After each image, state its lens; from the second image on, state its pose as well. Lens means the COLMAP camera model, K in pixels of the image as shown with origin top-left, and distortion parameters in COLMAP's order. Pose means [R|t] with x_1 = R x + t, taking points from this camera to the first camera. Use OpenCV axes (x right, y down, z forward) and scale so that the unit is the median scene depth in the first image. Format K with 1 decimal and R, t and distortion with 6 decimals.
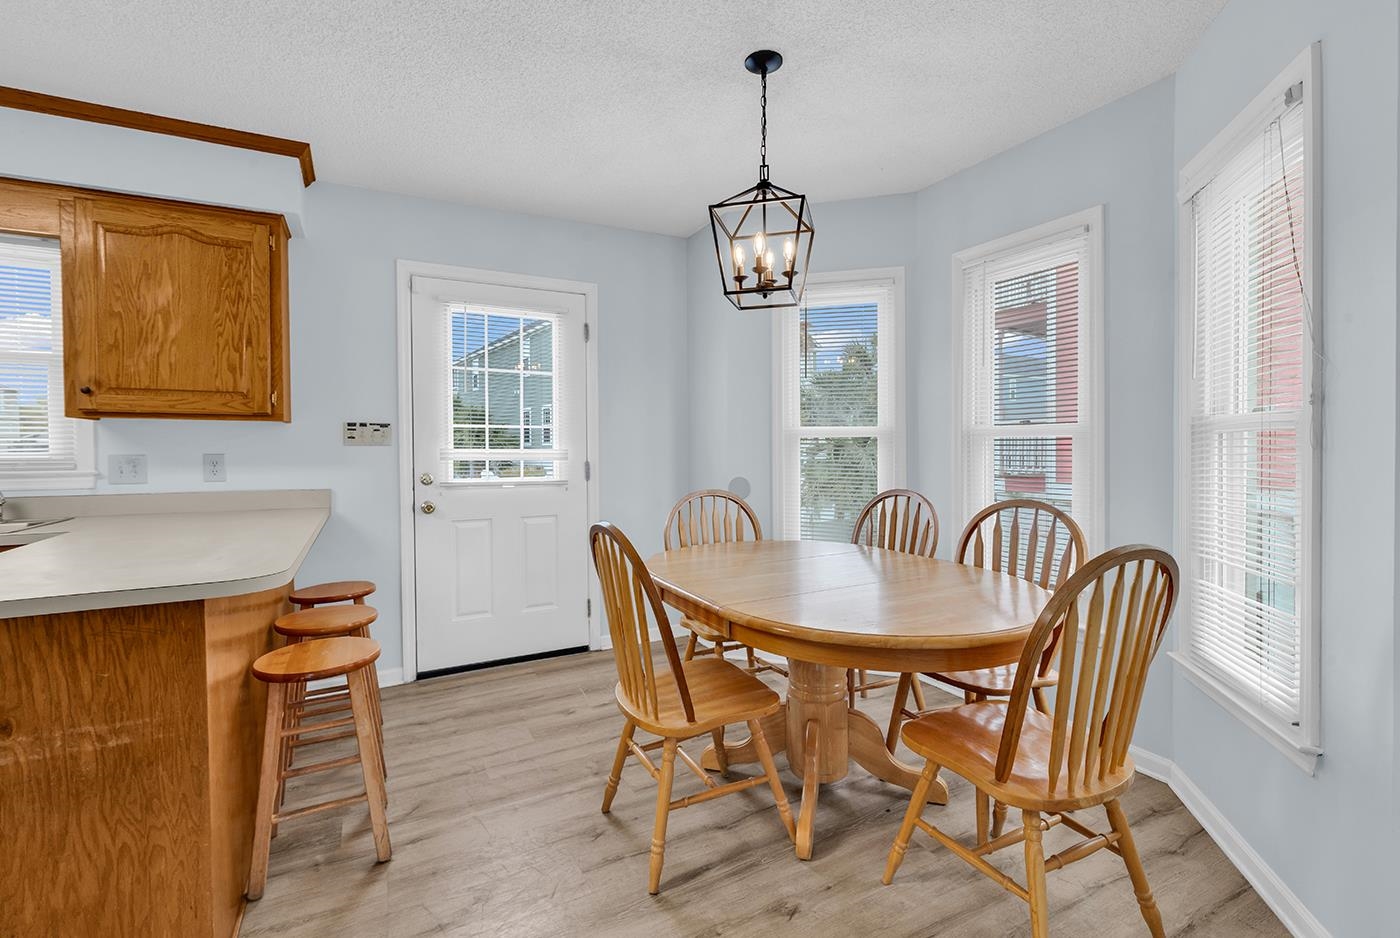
lens RADIAL K [[629.7, 0, 691.7], [0, 629.7, 457.5], [0, 0, 1]] dist [0.002442, 0.001676]
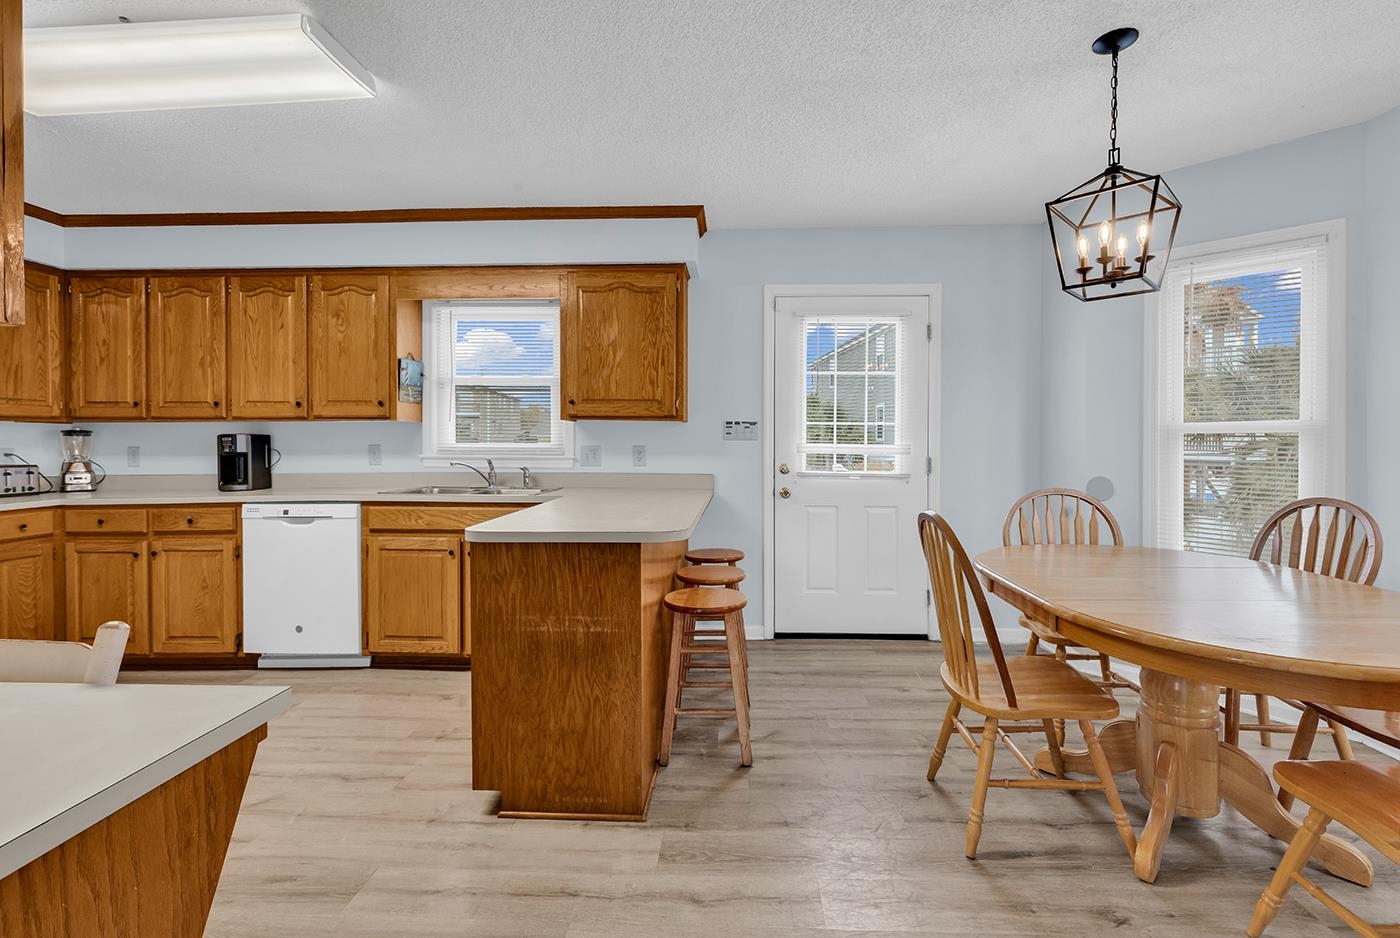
lens RADIAL K [[629.7, 0, 716.2], [0, 629.7, 446.6], [0, 0, 1]] dist [0.002442, 0.001676]
pose [[0.870722, 0.010568, -0.491661, 0.064170], [-0.015274, 0.999868, -0.005559, 0.001774], [0.491538, 0.012350, 0.870769, -0.121332]]
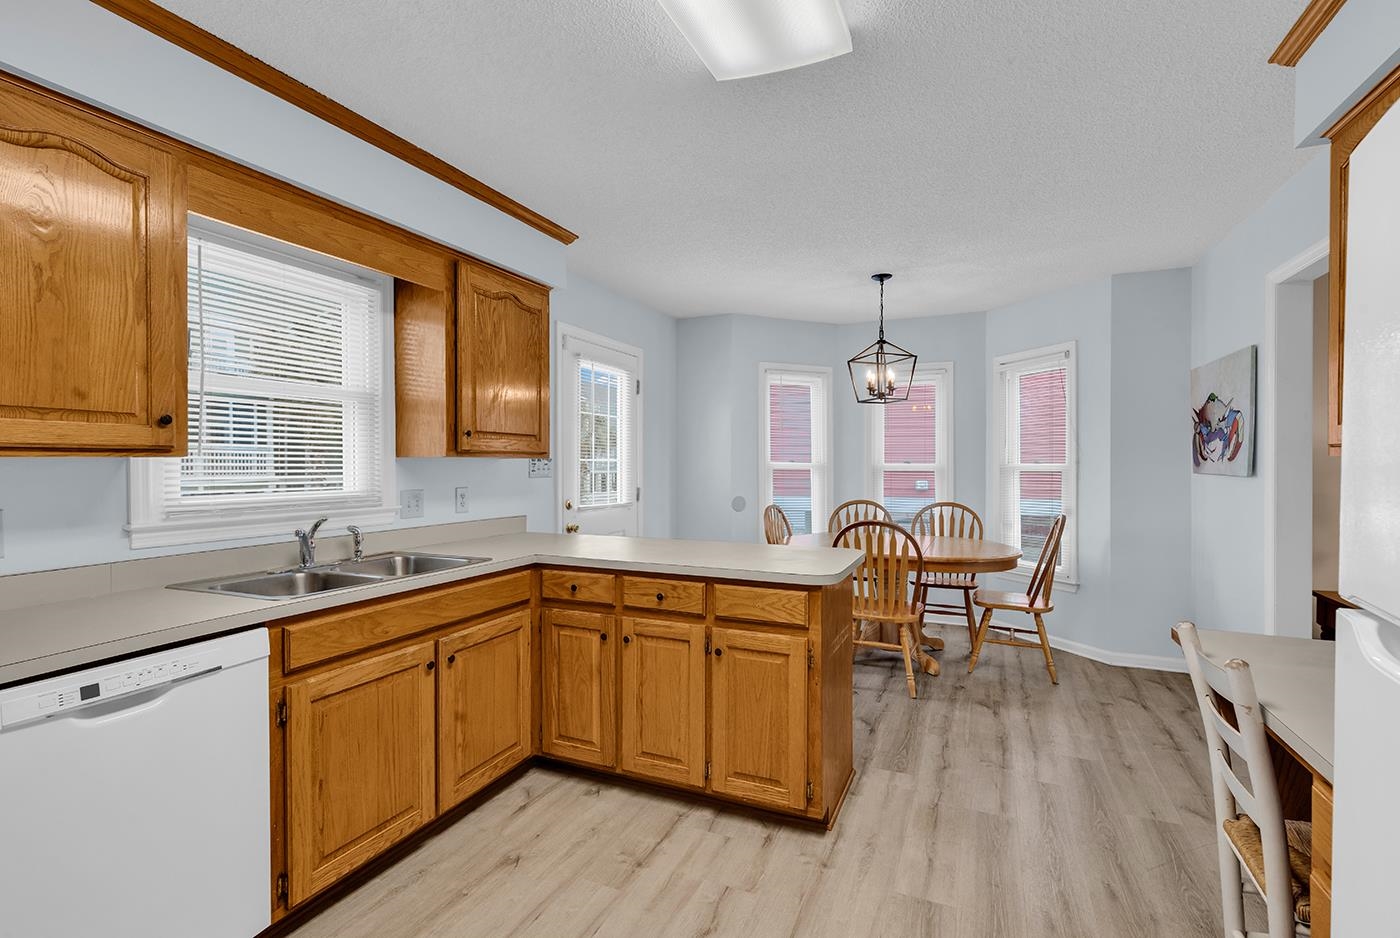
lens RADIAL K [[629.7, 0, 711.3], [0, 629.7, 462.6], [0, 0, 1]] dist [0.002442, 0.001676]
pose [[0.779936, 0.006231, 0.625828, -1.452111], [0.004029, 0.999880, -0.014977, -0.039453], [-0.625846, 0.014203, 0.779817, -0.154050]]
